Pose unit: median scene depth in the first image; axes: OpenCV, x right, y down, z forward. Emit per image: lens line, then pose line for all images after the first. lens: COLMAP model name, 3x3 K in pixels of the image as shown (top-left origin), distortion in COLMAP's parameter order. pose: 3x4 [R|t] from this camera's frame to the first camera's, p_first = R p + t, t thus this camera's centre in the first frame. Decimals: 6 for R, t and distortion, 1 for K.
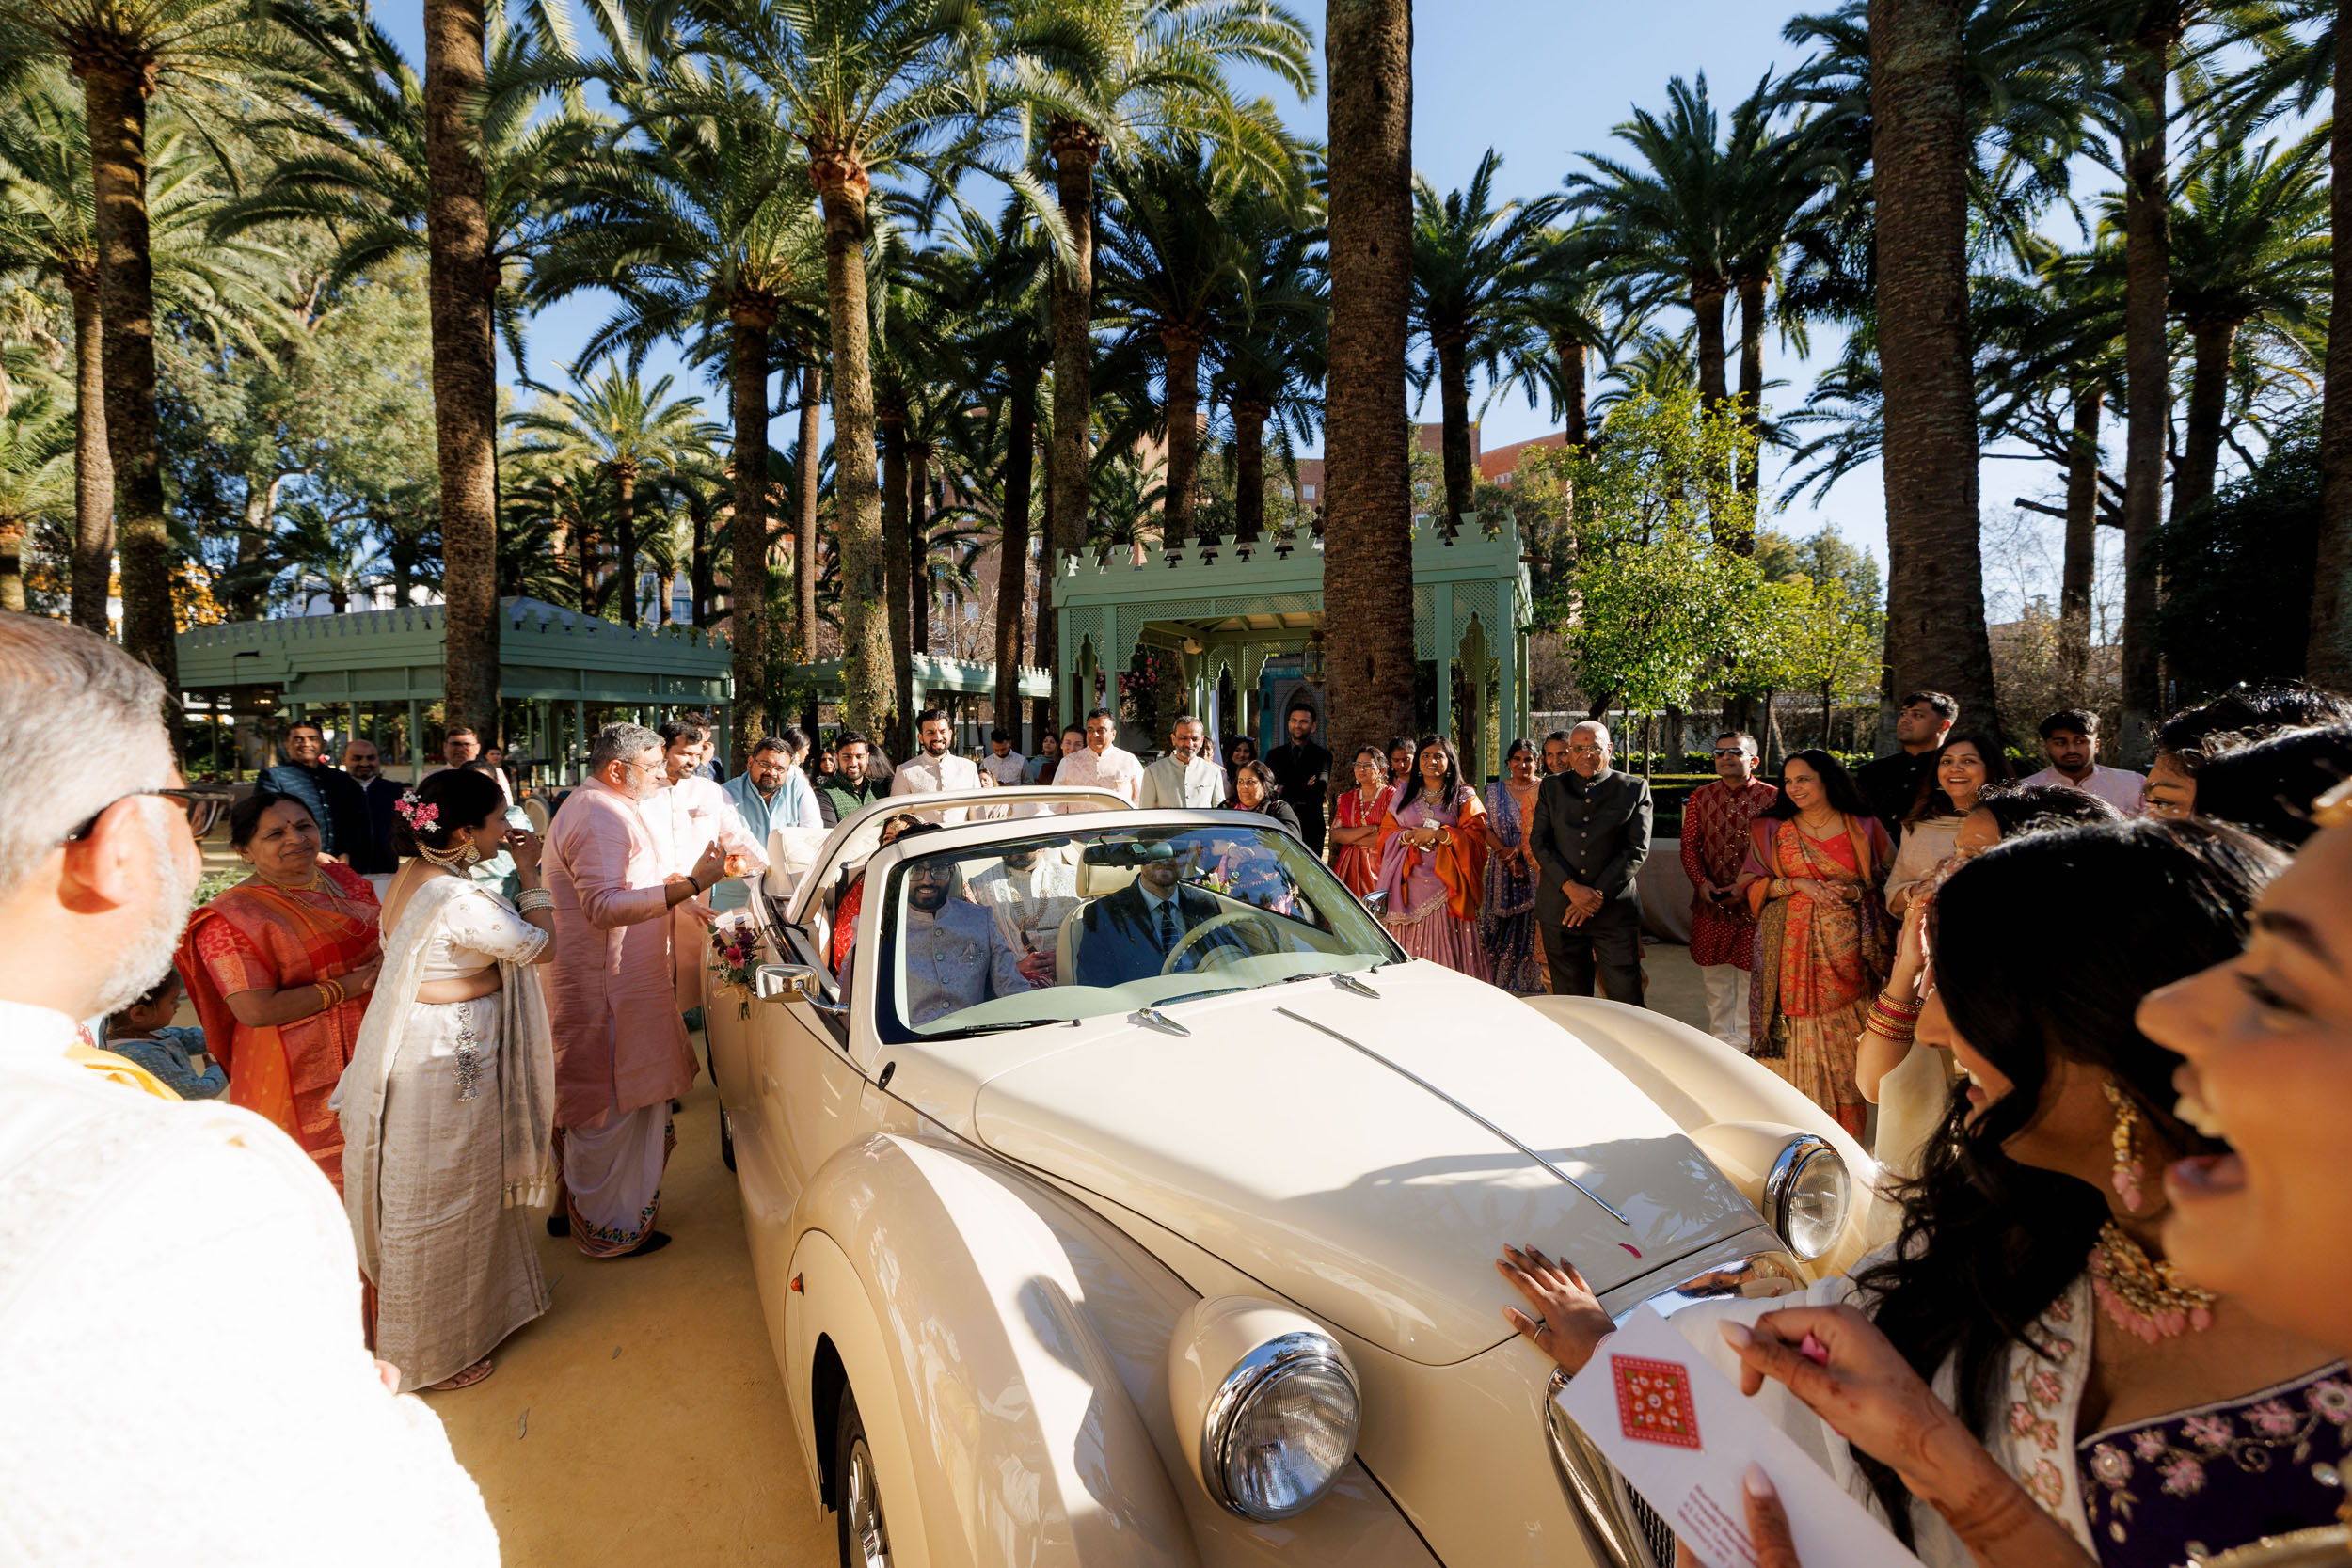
lens RADIAL K [[1004.1, 0, 1183.0], [0, 1004.1, 771.0], [0, 0, 1]] dist [0.012399, -0.002657]
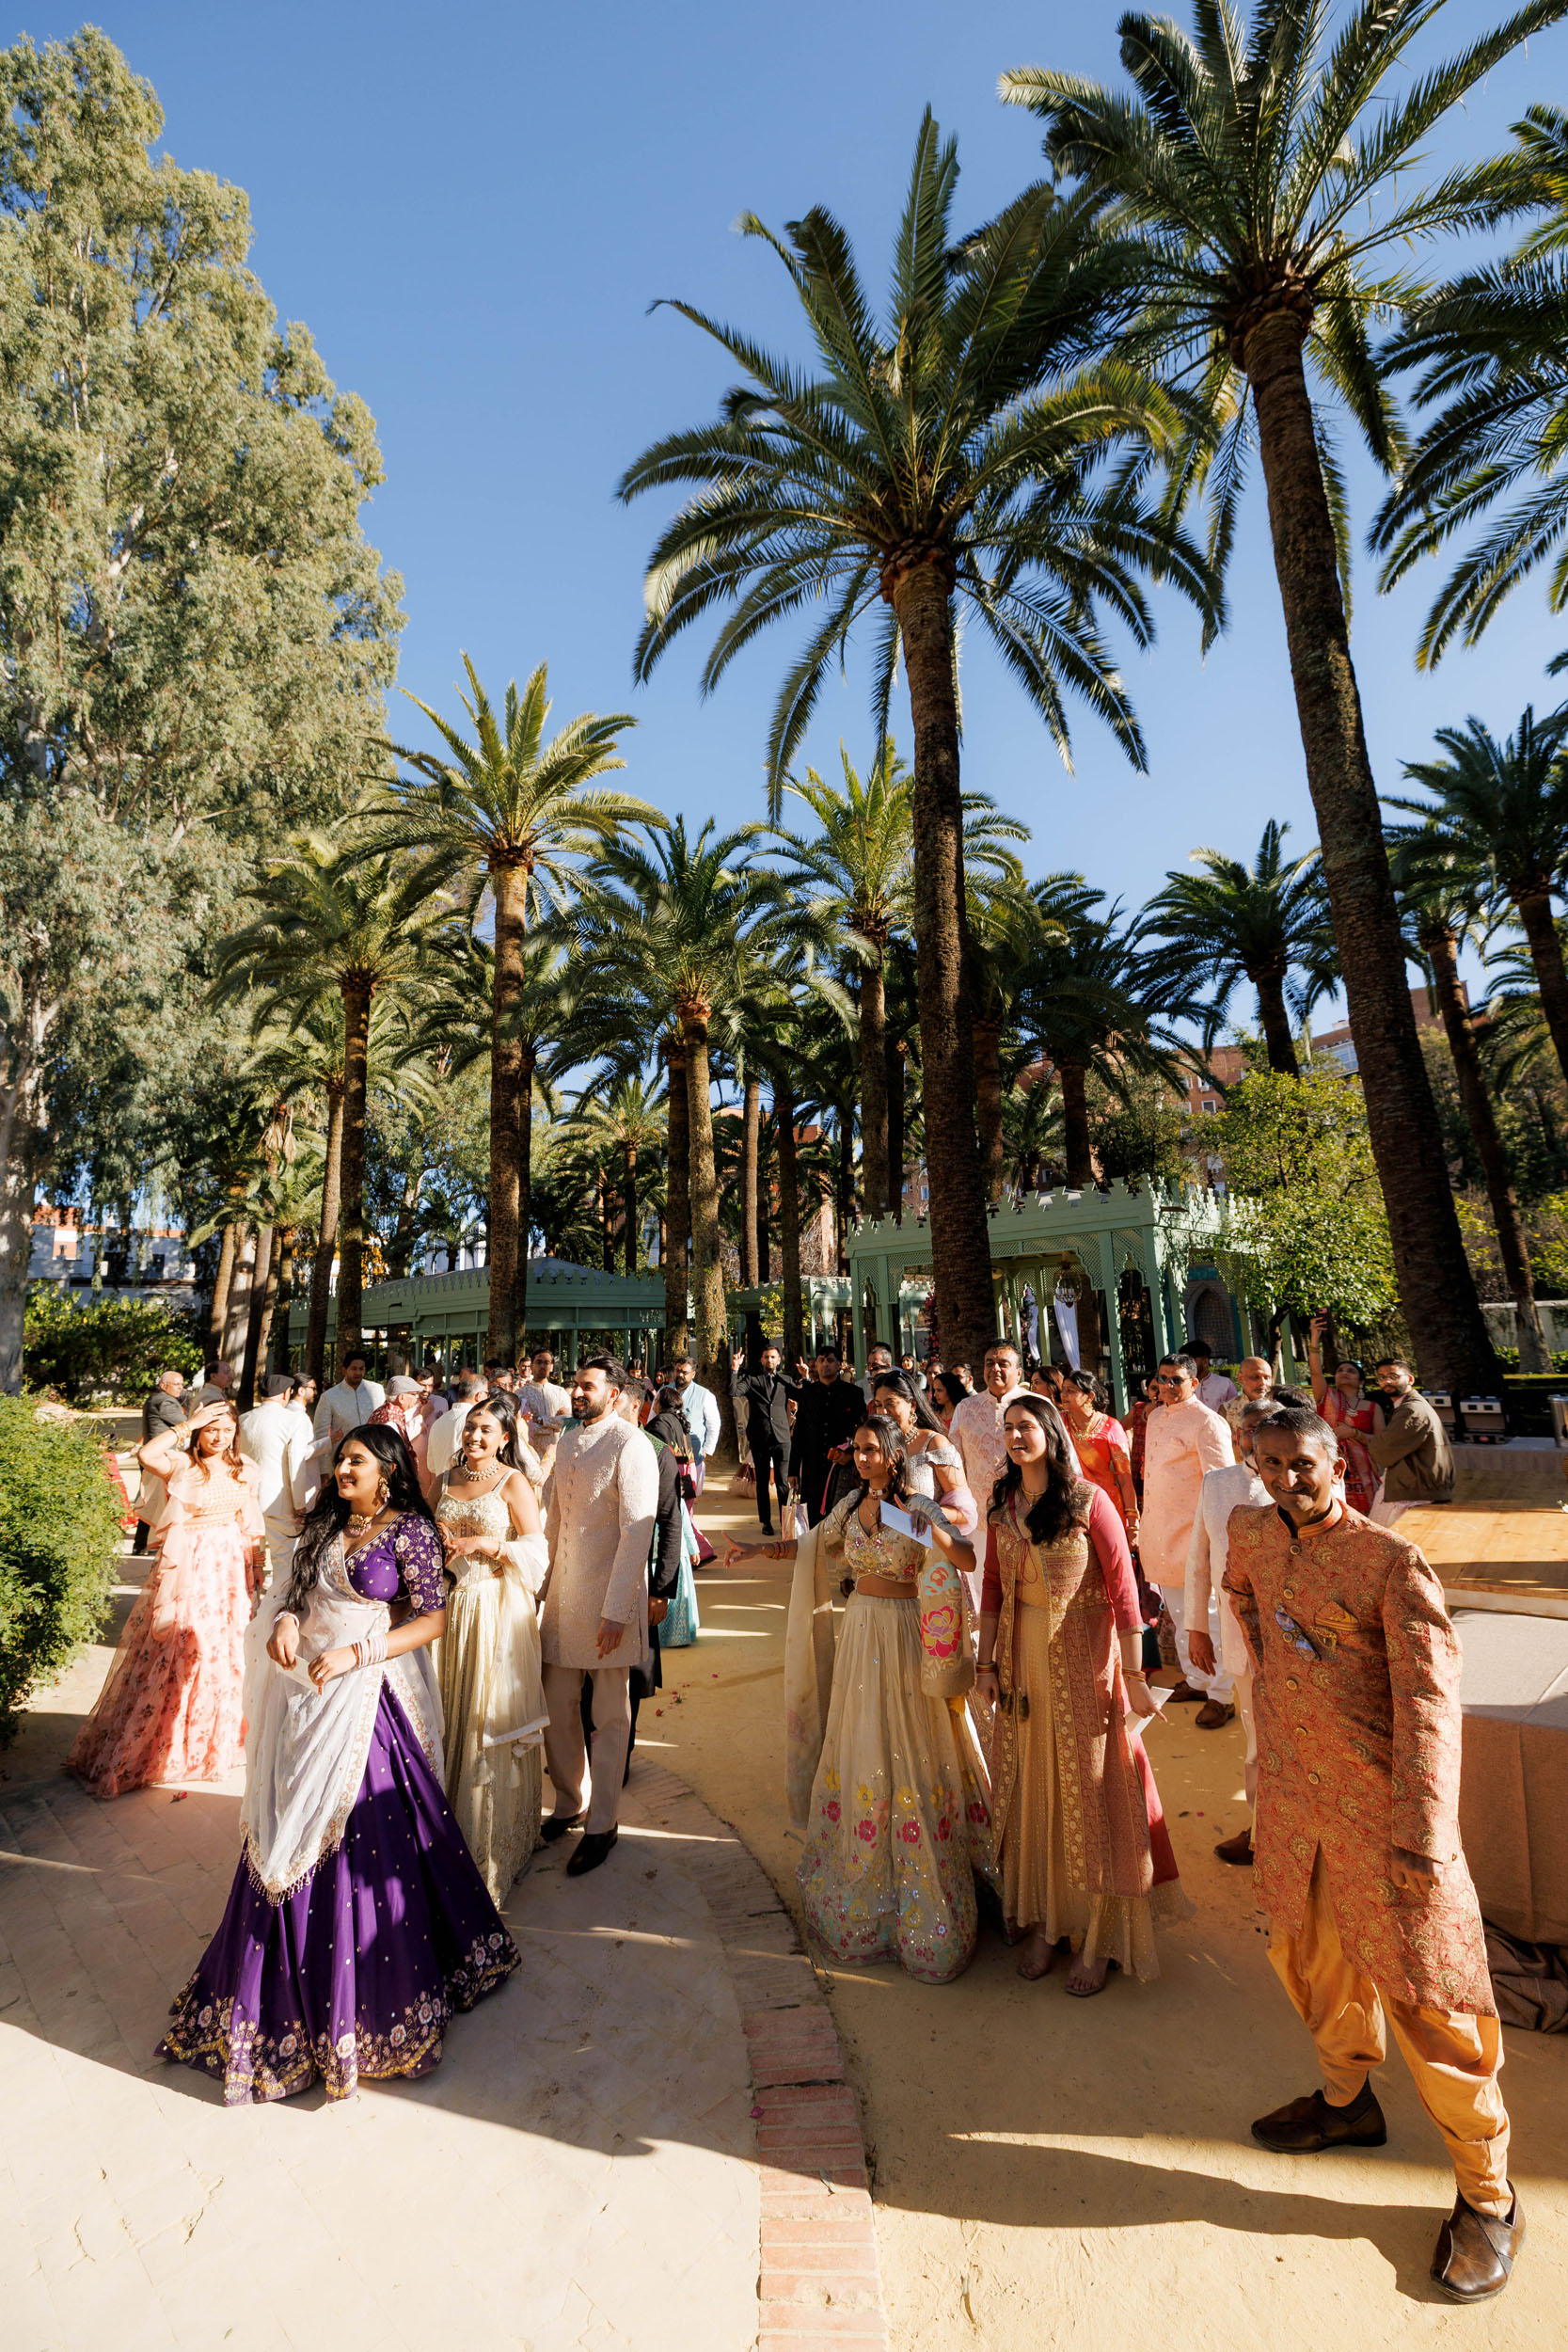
lens RADIAL K [[1004.1, 0, 775.4], [0, 1004.1, 1178.5], [0, 0, 1]] dist [0.012399, -0.002657]
pose [[0.924543, -0.082218, -0.372103, 0.187995], [0.009951, 0.981324, -0.192104, -0.003123], [0.380948, 0.173905, 0.908094, -0.196054]]
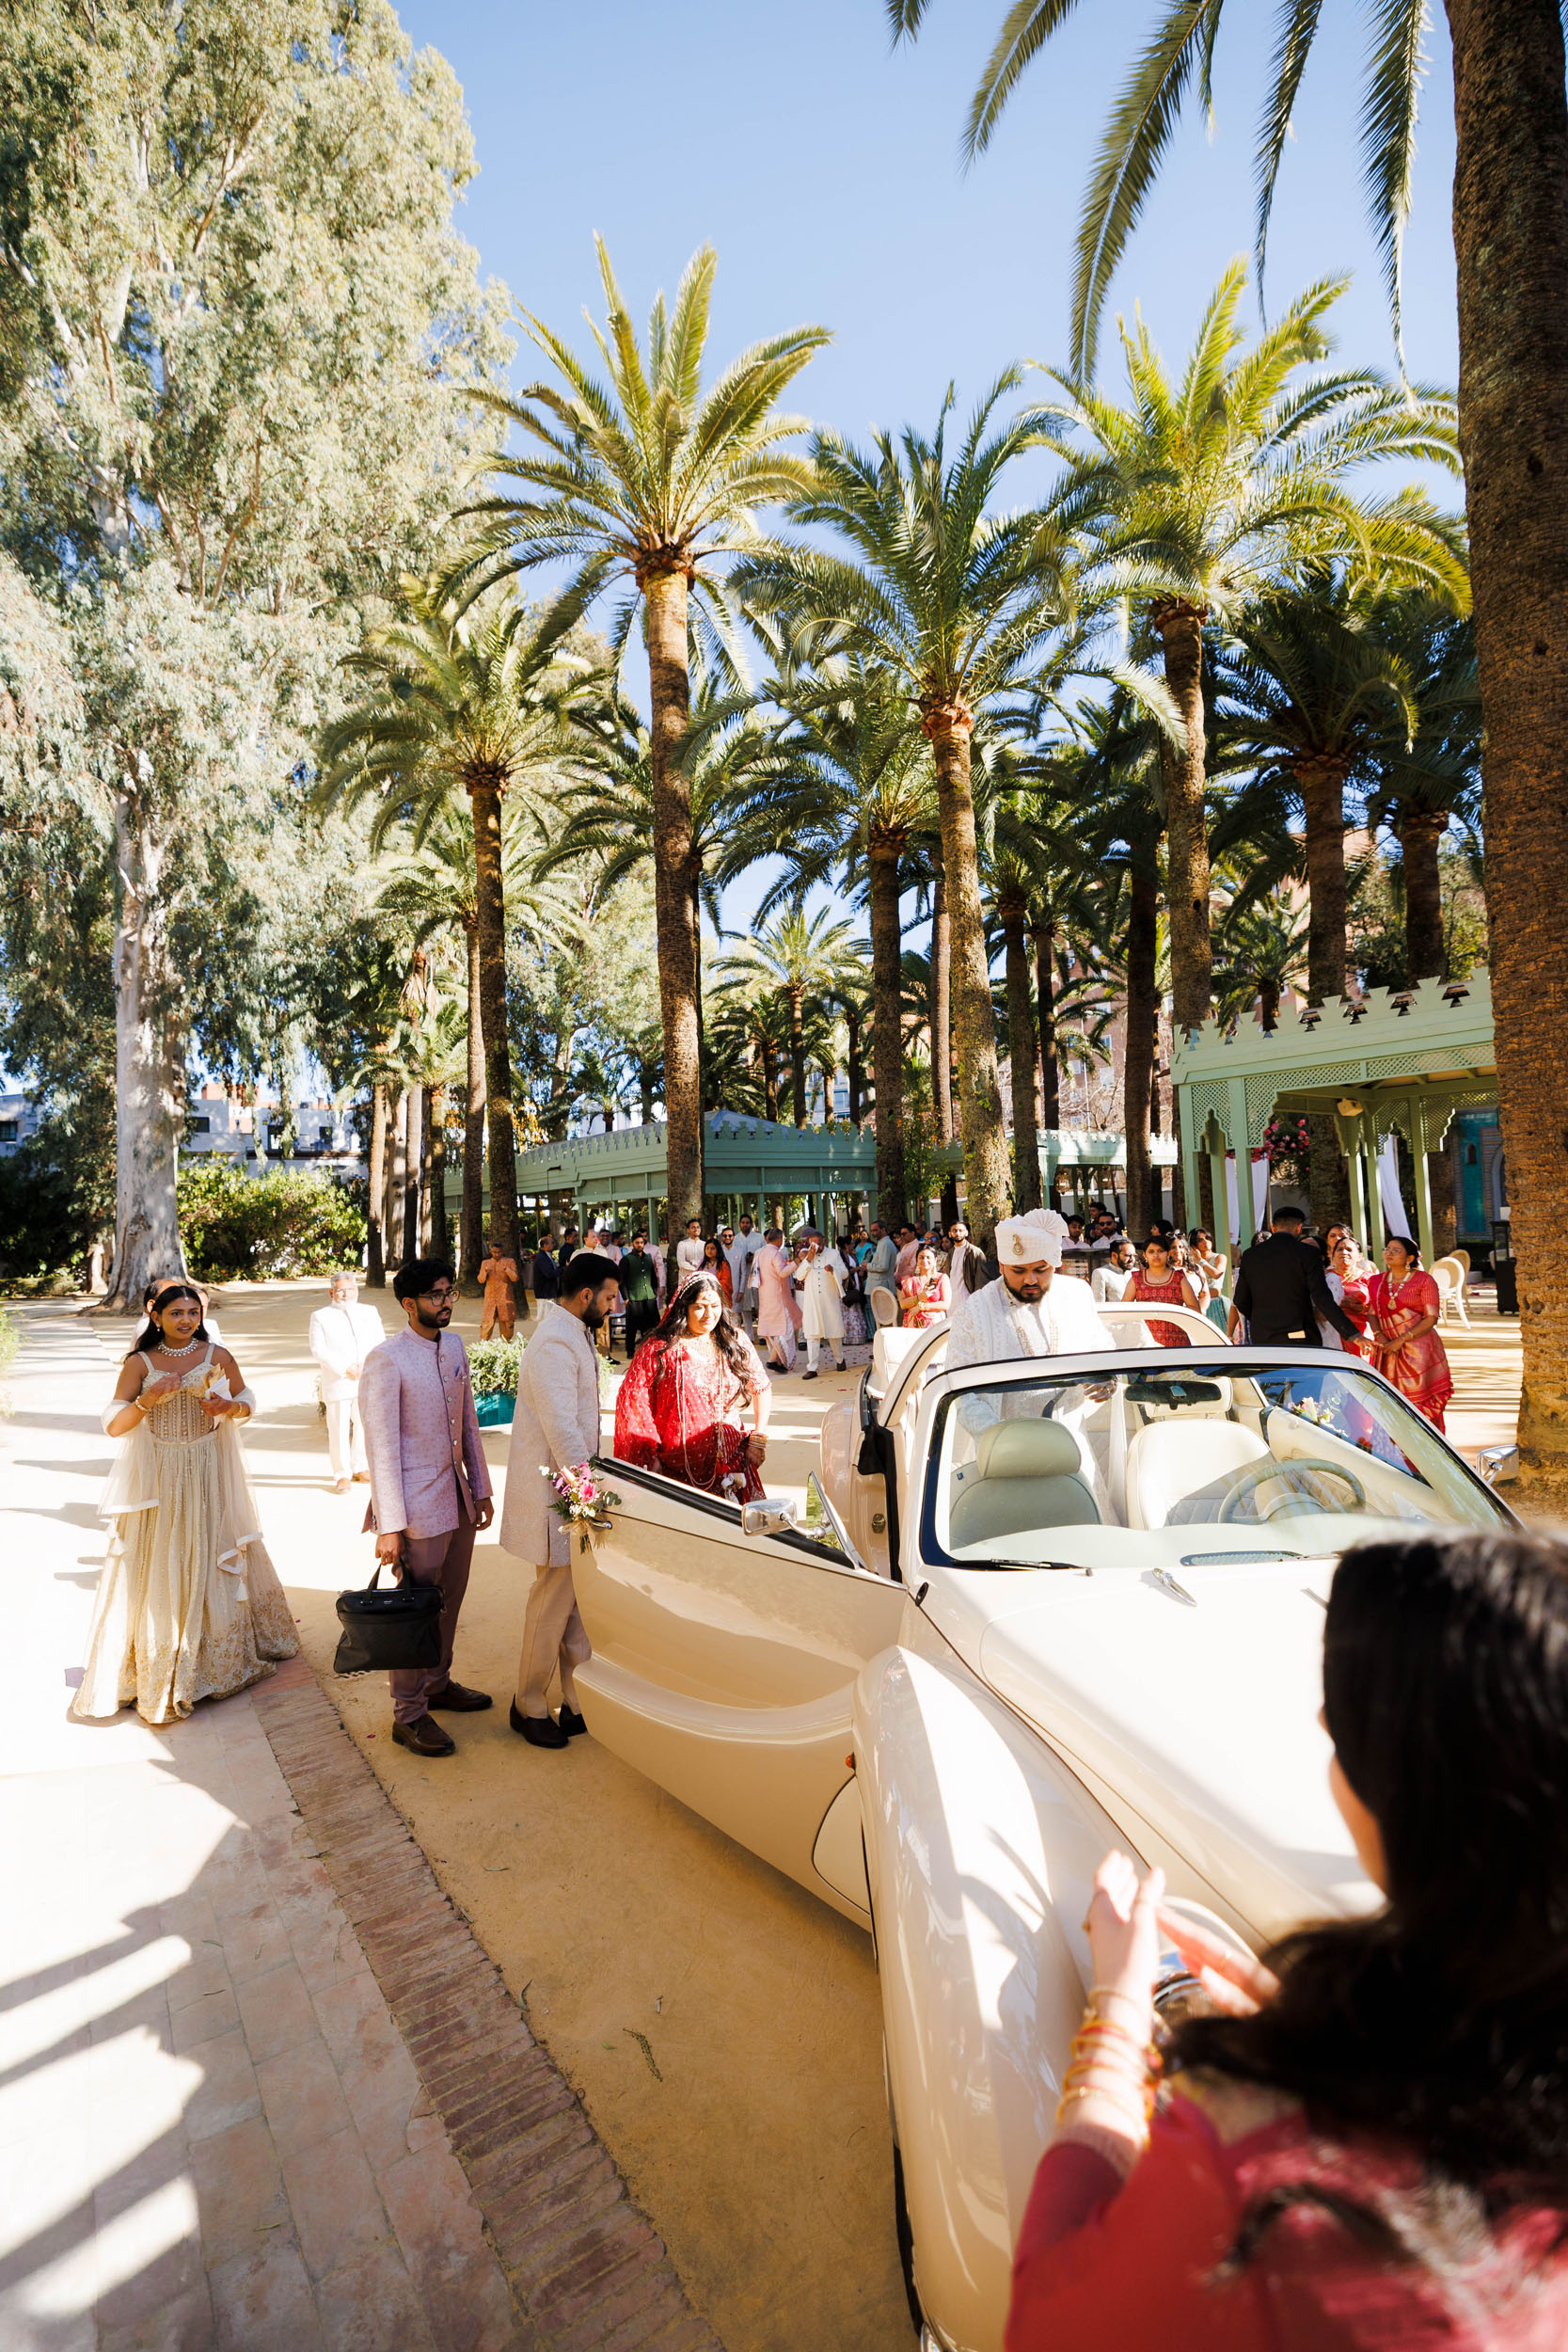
lens RADIAL K [[1004.1, 0, 774.1], [0, 1004.1, 1180.6], [0, 0, 1]] dist [0.012399, -0.002657]
pose [[0.860156, -0.044087, -0.508122, 0.018460], [0.014854, 0.998000, -0.061446, -0.011551], [0.509814, 0.045306, 0.859091, -0.012430]]
